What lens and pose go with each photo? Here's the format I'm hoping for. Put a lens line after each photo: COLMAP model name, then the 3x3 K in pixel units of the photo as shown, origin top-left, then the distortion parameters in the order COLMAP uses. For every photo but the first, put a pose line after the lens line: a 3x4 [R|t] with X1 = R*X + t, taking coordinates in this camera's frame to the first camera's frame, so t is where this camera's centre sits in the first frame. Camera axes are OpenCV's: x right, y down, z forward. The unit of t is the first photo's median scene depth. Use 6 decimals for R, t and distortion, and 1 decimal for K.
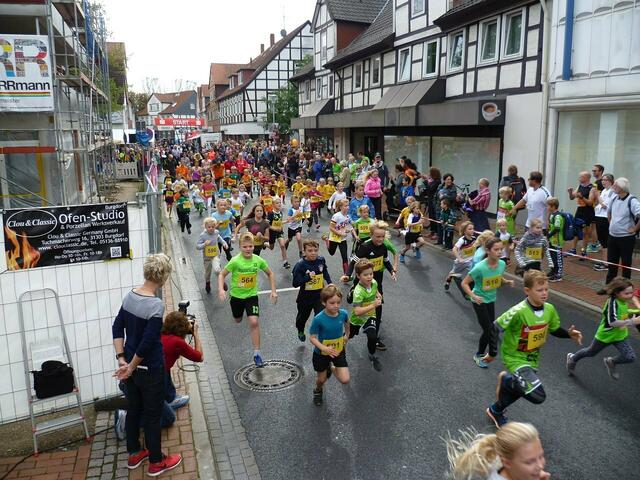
lens RADIAL K [[527.5, 0, 321.6], [0, 527.5, 242.4], [0, 0, 1]] dist [-0.076563, 0.016362]
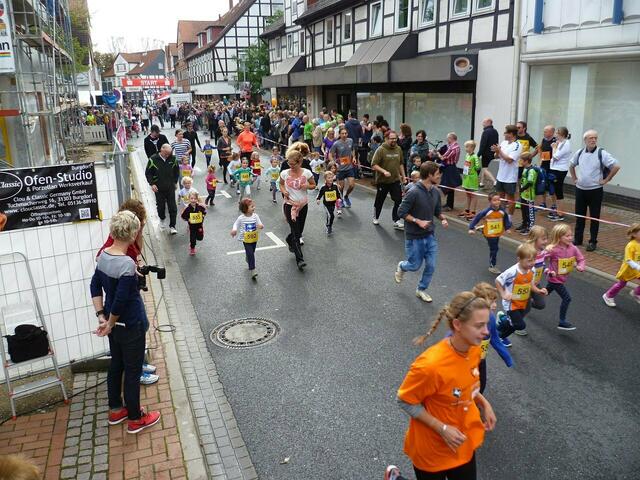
lens RADIAL K [[527.5, 0, 320.9], [0, 527.5, 240.8], [0, 0, 1]] dist [-0.076563, 0.016362]
pose [[0.998736, -0.024966, 0.043620, 0.001848], [0.021768, 0.997145, 0.072311, 0.002205], [-0.045301, -0.071270, 0.996428, -0.000784]]
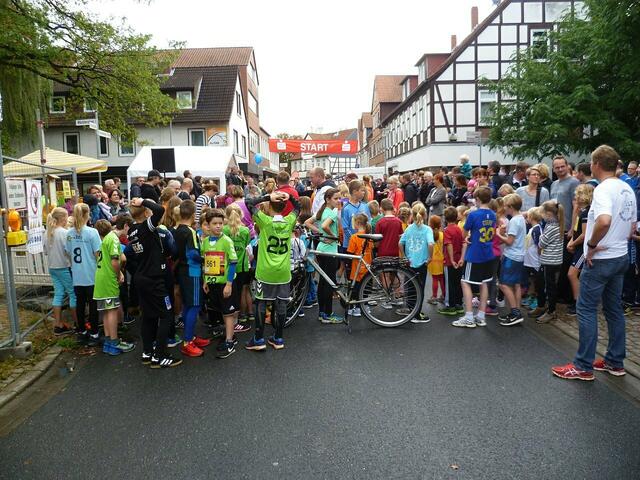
lens RADIAL K [[527.5, 0, 319.6], [0, 527.5, 239.4], [0, 0, 1]] dist [-0.076563, 0.016362]
pose [[0.951725, 0.014388, -0.306615, -0.264938], [-0.045696, 0.994411, -0.095175, -0.222444], [0.303532, 0.104591, 0.947063, 1.371434]]
